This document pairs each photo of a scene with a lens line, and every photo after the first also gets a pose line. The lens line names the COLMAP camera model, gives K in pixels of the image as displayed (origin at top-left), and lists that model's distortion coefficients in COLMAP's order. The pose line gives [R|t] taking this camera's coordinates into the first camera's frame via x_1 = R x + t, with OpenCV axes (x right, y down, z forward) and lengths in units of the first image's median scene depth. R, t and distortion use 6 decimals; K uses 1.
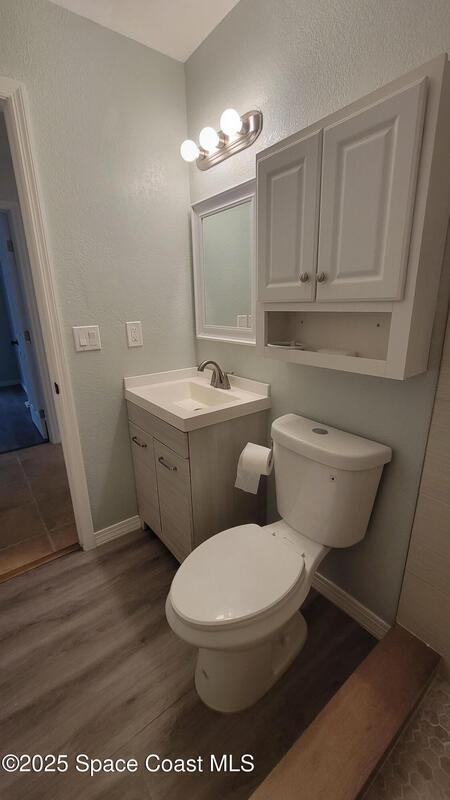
lens RADIAL K [[319.9, 0, 224.5], [0, 319.9, 399.9], [0, 0, 1]] dist [-0.007294, 0.001764]
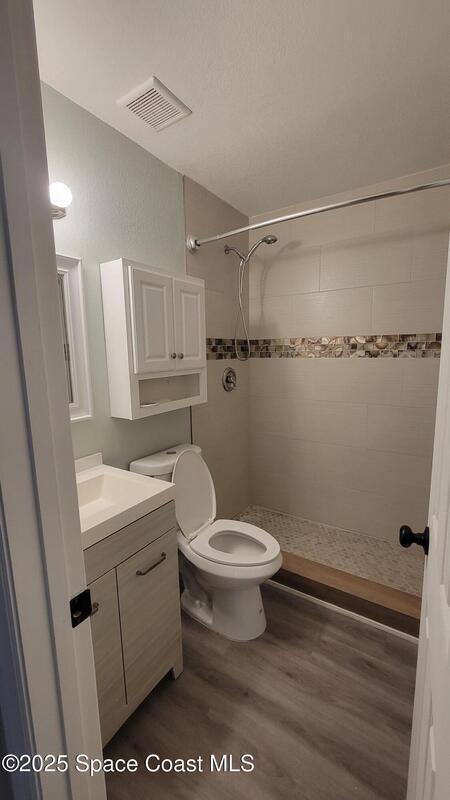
lens RADIAL K [[319.9, 0, 222.0], [0, 319.9, 403.5], [0, 0, 1]] dist [-0.007294, 0.001764]
pose [[-0.314801, -0.126504, 0.940690, -1.227316], [0.302514, 0.926021, 0.225768, -0.407519], [-0.899659, 0.355644, -0.253243, 1.148954]]
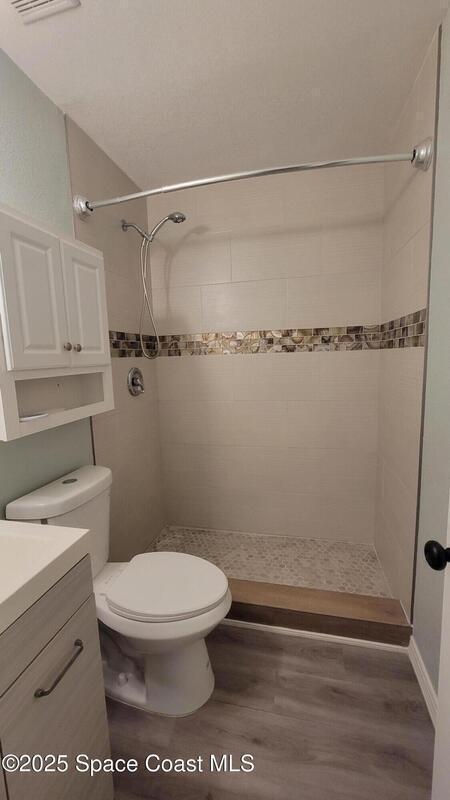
lens RADIAL K [[319.9, 0, 219.5], [0, 319.9, 402.3], [0, 0, 1]] dist [-0.007294, 0.001764]
pose [[-0.615119, -0.069671, 0.785350, -0.910829], [0.274762, 0.914703, 0.296351, -0.353620], [-0.739009, 0.398076, -0.543509, 1.175395]]
